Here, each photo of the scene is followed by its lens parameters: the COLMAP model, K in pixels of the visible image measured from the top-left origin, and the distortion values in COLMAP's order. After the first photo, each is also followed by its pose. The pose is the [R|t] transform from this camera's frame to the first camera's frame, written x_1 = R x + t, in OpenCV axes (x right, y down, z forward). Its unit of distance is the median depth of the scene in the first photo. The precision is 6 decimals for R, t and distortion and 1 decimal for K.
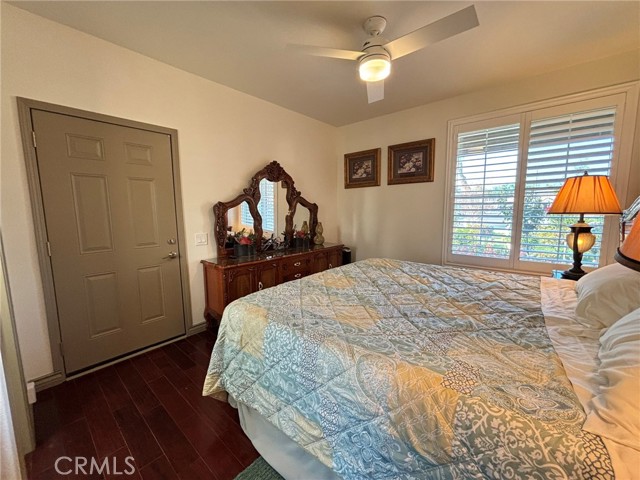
lens RADIAL K [[253.7, 0, 320.0], [0, 253.7, 240.0], [0, 0, 1]] dist [-0.000646, -0.000101]
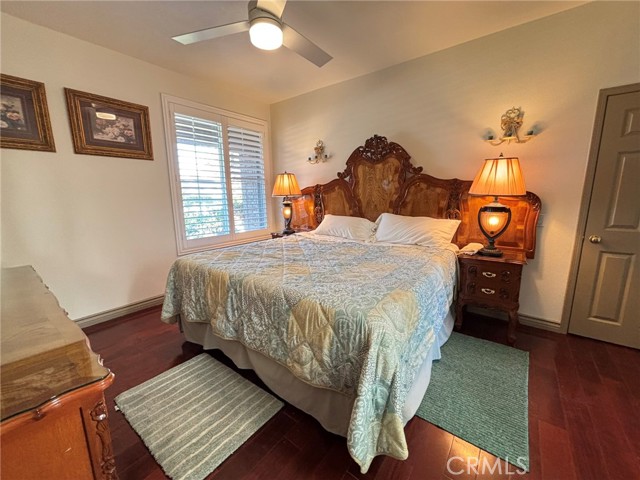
lens RADIAL K [[259.5, 0, 320.0], [0, 259.5, 240.0], [0, 0, 1]] dist [0.000462, -0.000070]
pose [[-0.042489, -0.176774, 0.983334, -0.478135], [0.116281, 0.976659, 0.180598, -0.063450], [-0.992307, 0.122017, -0.020942, 0.506965]]
